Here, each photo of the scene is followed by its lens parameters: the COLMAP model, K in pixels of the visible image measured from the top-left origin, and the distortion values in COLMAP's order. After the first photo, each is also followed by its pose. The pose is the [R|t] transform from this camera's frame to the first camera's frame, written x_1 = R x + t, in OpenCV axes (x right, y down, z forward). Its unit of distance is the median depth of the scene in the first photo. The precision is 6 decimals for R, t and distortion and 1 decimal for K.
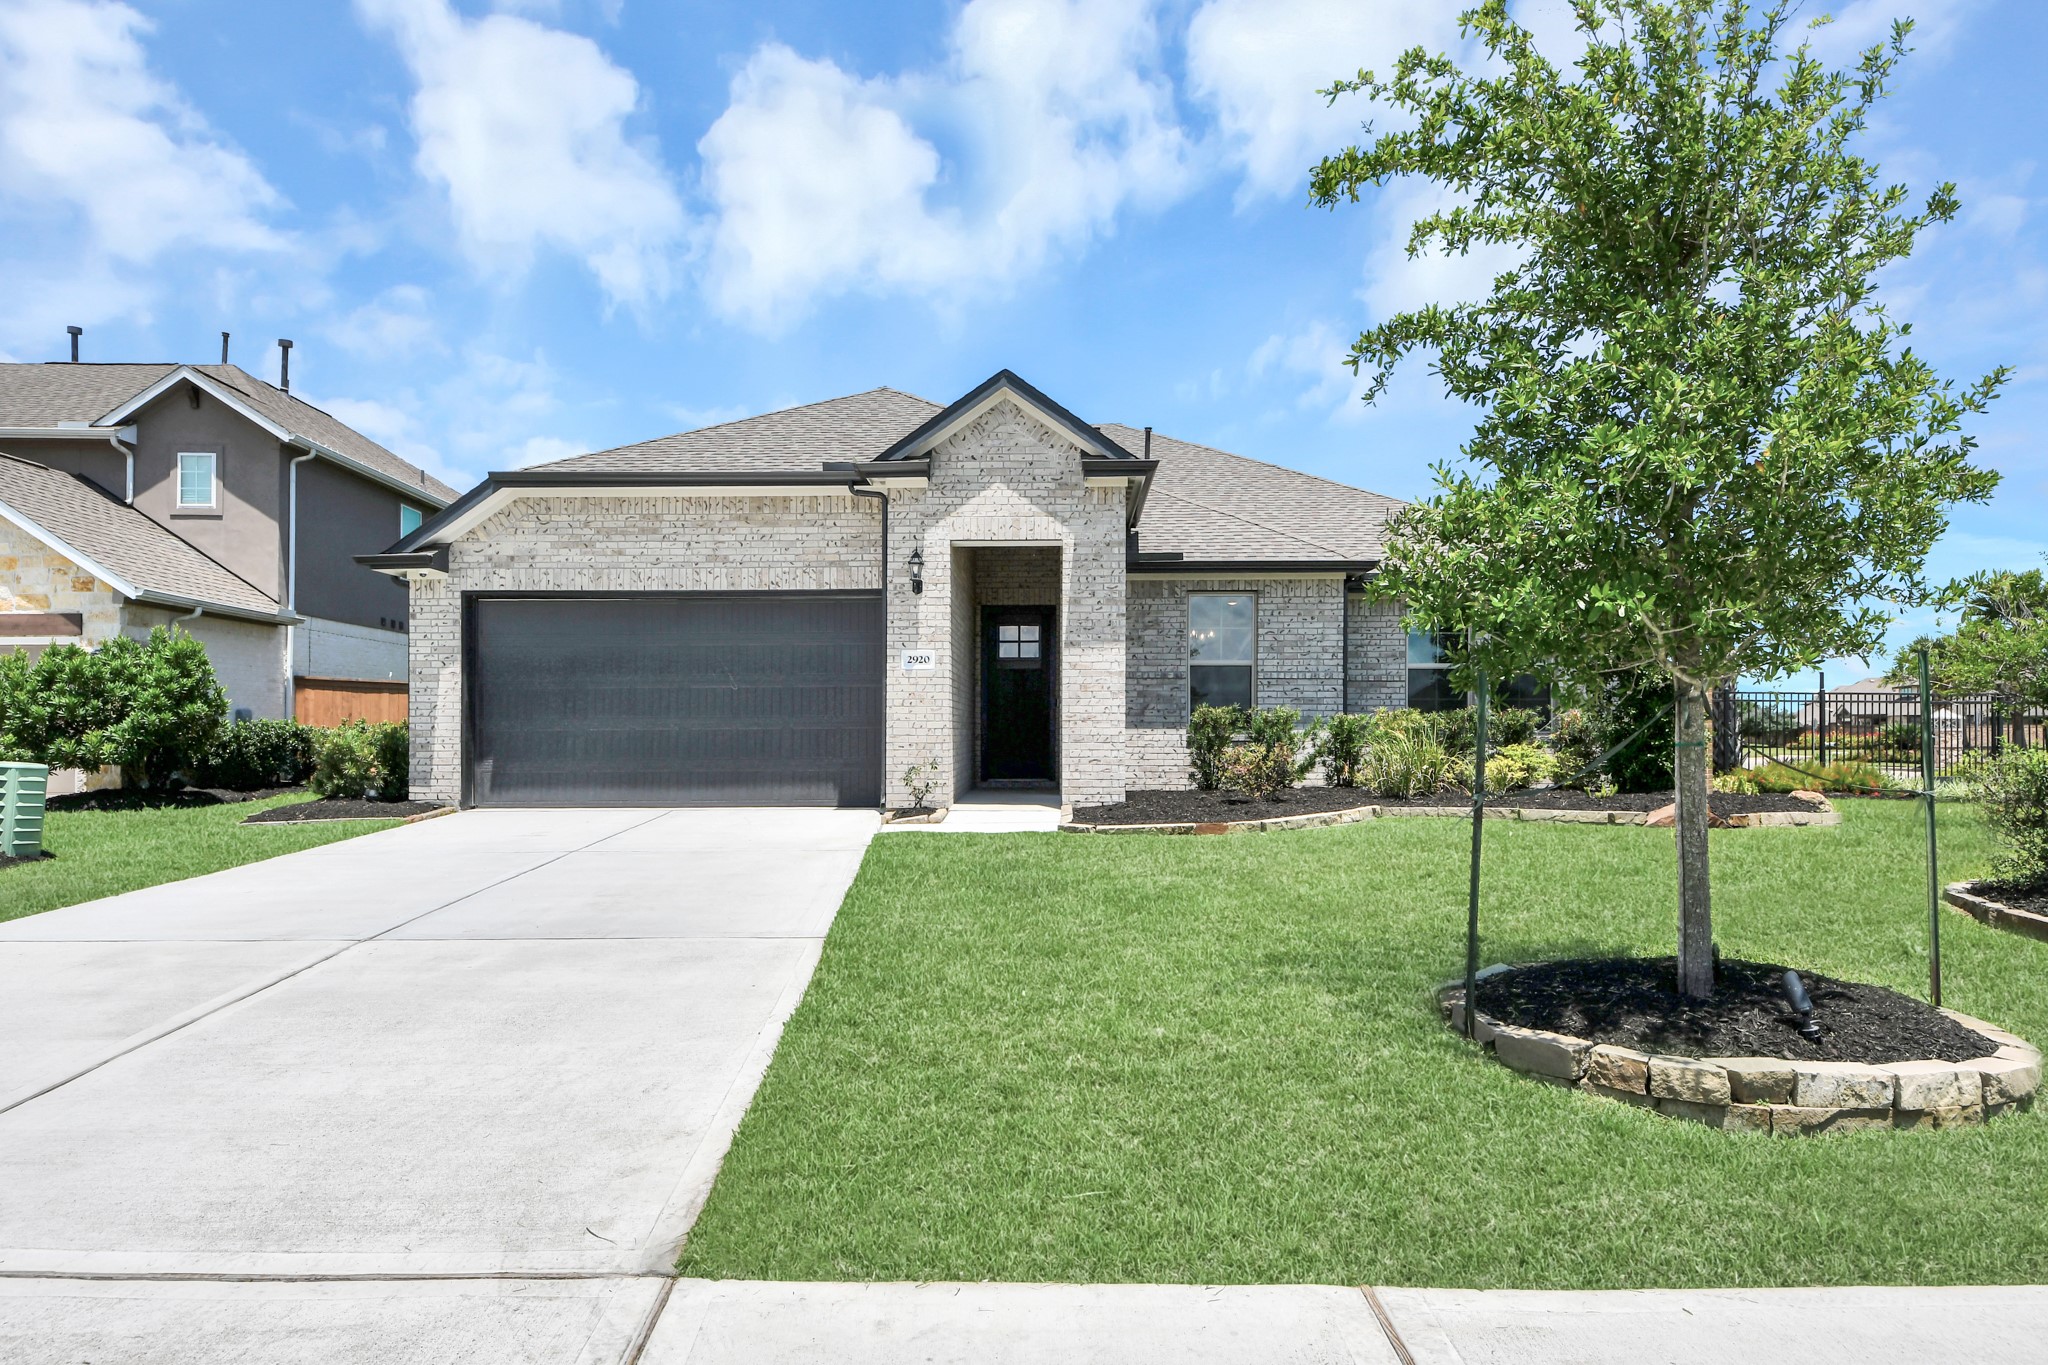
lens RADIAL K [[1129.4, 0, 985.3], [0, 1129.4, 707.9], [0, 0, 1]] dist [-0.000112, 0.000121]
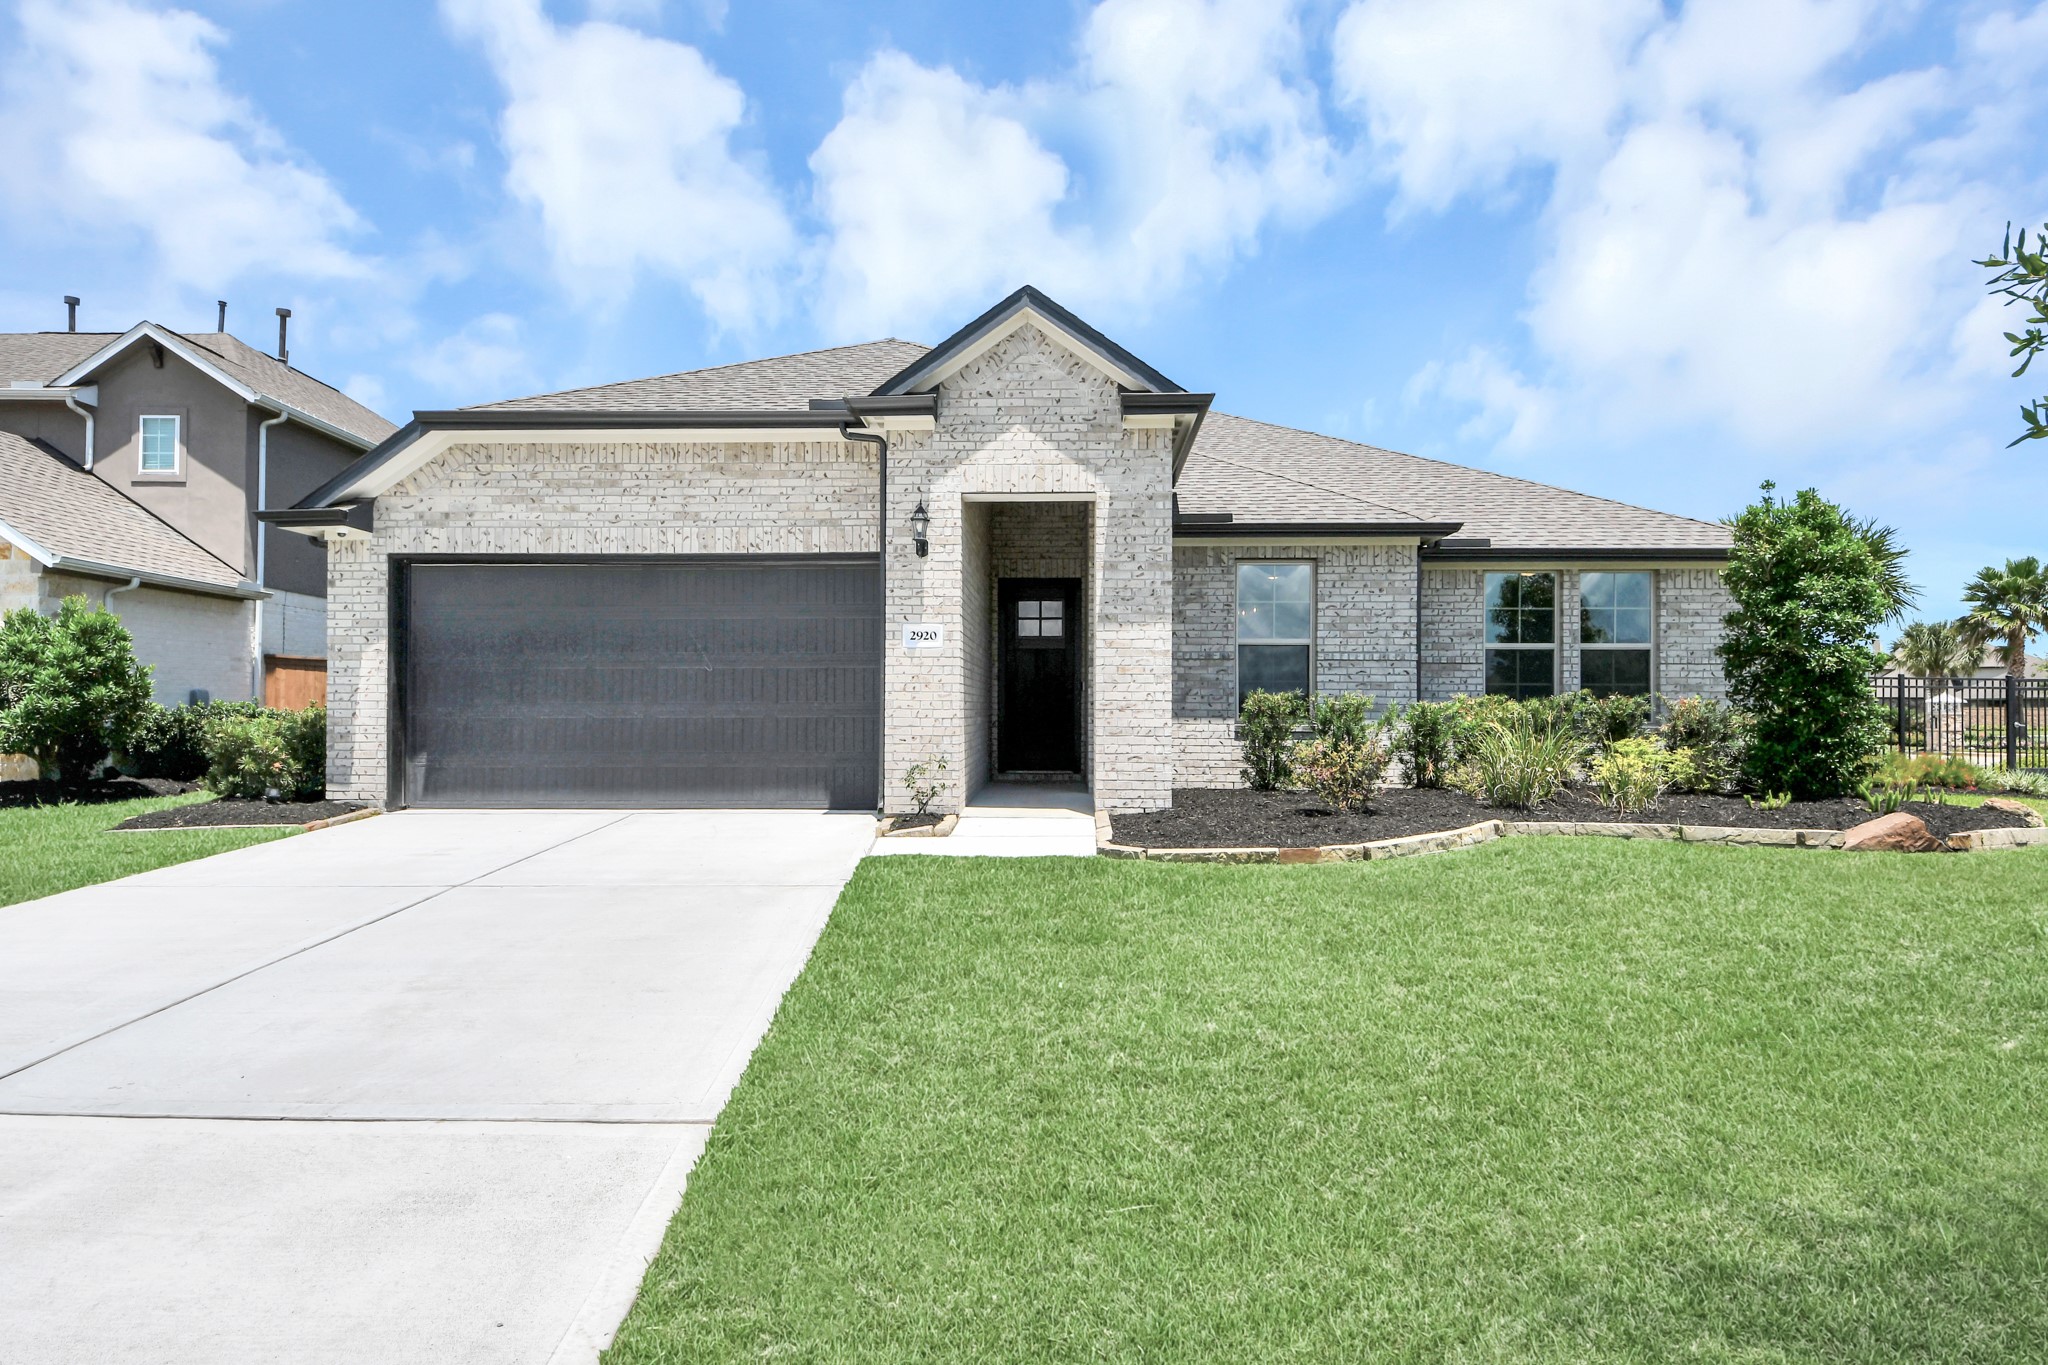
lens RADIAL K [[1040.4, 0, 993.2], [0, 1040.4, 692.9], [0, 0, 1]] dist [-0.001915, -0.001191]
pose [[0.999959, 0.003232, -0.008487, -0.000552], [-0.003185, 0.999980, 0.005528, -0.004701], [0.008505, -0.005501, 0.999949, 0.221484]]
